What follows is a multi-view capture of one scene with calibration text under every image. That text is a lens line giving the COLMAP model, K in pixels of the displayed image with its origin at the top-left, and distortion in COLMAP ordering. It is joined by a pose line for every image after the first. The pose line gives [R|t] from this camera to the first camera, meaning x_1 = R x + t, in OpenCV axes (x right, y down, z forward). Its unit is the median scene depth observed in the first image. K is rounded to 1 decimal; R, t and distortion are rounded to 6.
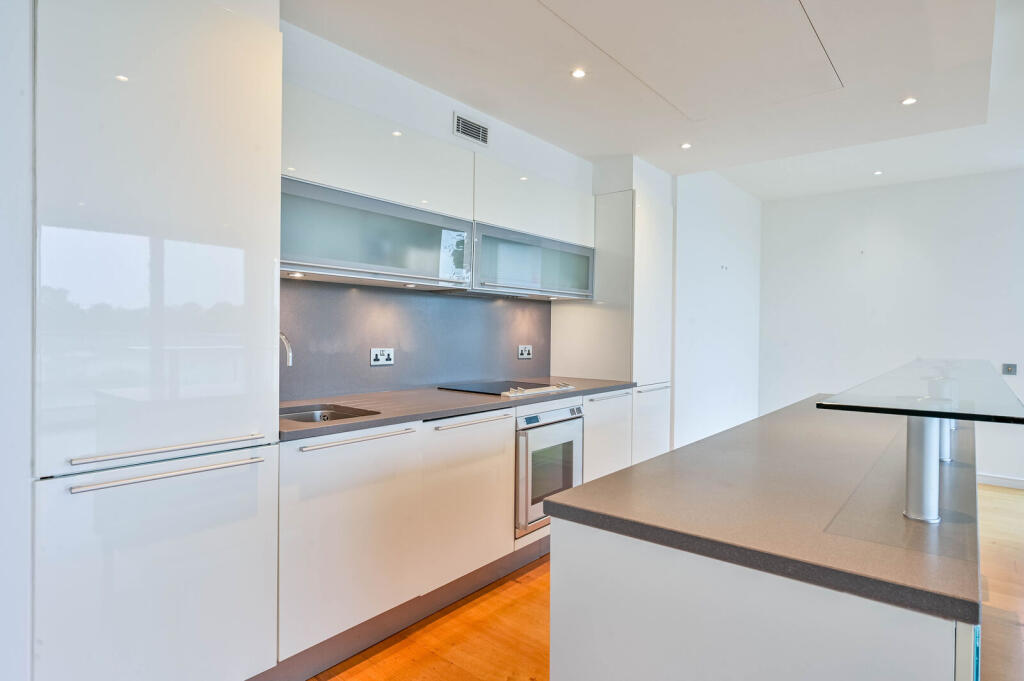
lens RADIAL K [[563.4, 0, 513.4], [0, 563.4, 337.4], [0, 0, 1]] dist [-0.001860, -0.000055]
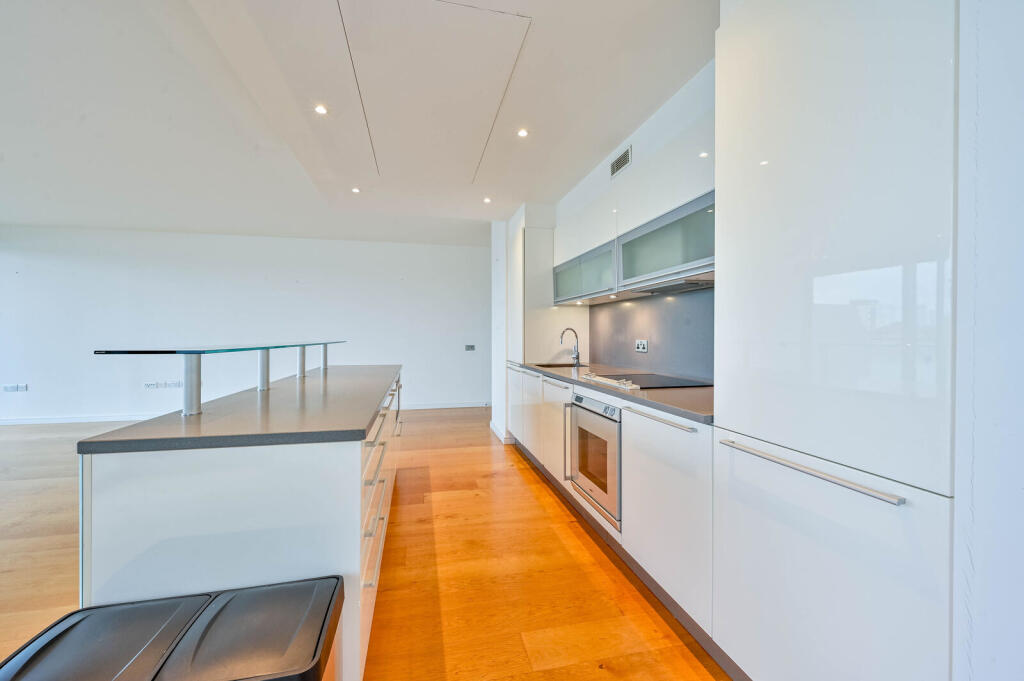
lens RADIAL K [[401.6, 0, 513.2], [0, 401.6, 336.7], [0, 0, 1]] dist [0.000184, 0.000001]
pose [[-0.604766, -0.005994, -0.796381, 0.770644], [-0.017658, 0.999827, 0.005884, 0.010850], [0.796207, 0.017621, -0.604767, 1.356349]]
